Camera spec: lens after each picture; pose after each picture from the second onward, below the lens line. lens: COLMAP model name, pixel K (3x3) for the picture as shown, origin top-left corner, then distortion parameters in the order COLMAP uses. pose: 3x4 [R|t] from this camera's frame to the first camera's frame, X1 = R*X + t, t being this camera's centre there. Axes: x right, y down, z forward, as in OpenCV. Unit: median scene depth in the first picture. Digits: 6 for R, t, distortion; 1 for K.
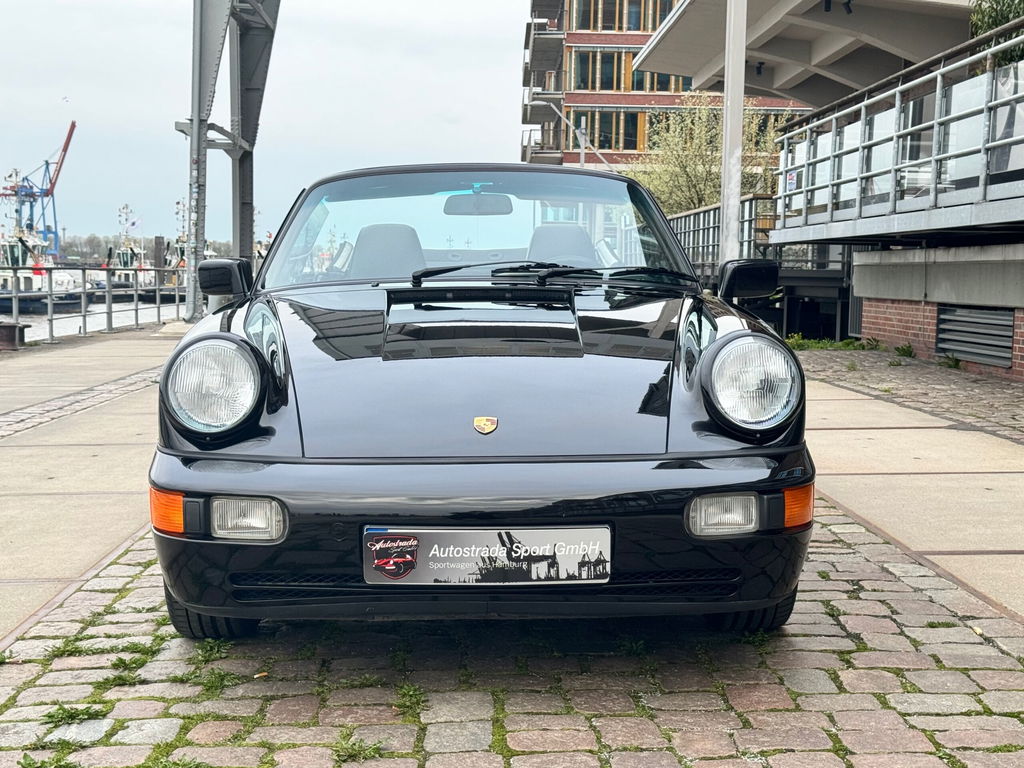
lens RADIAL K [[1625.7, 0, 513.4], [0, 1625.7, 390.8], [0, 0, 1]] dist [0.156024, -0.219392]
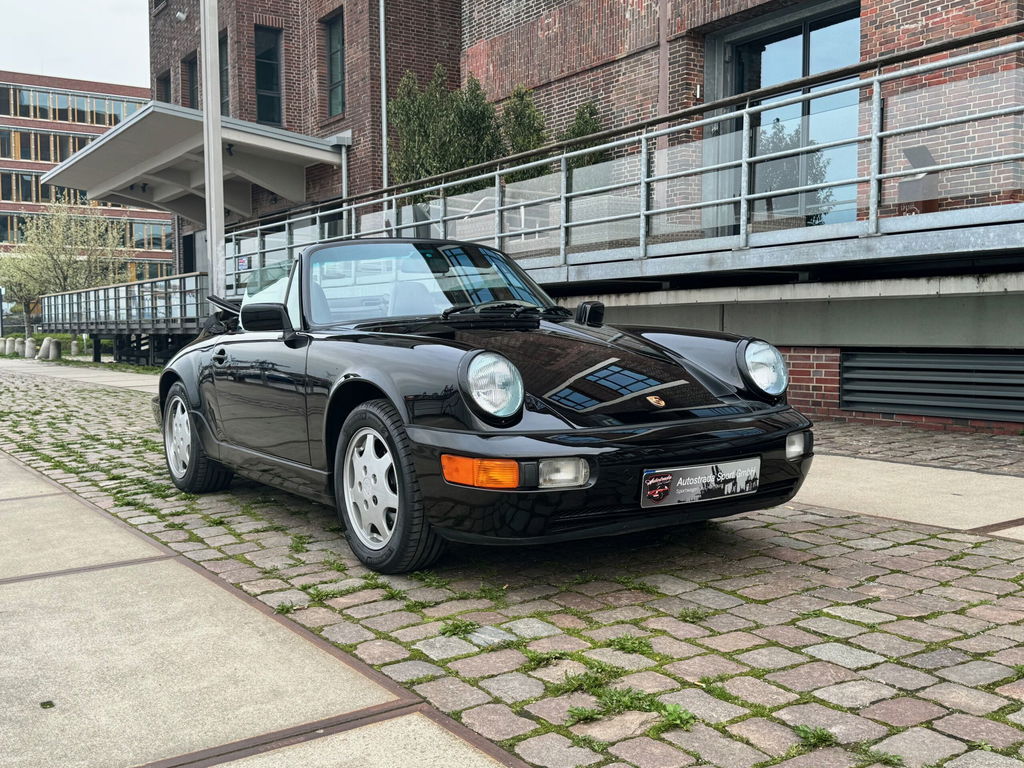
lens RADIAL K [[1045.5, 0, 512.0], [0, 1045.5, 384.0], [0, 0, 1]] dist [0.204330, -0.430577]
pose [[0.852555, -0.047607, 0.520464, -0.679782], [0.058133, 0.998301, -0.003910, 0.000363], [-0.519394, 0.033589, 0.853875, 0.222294]]
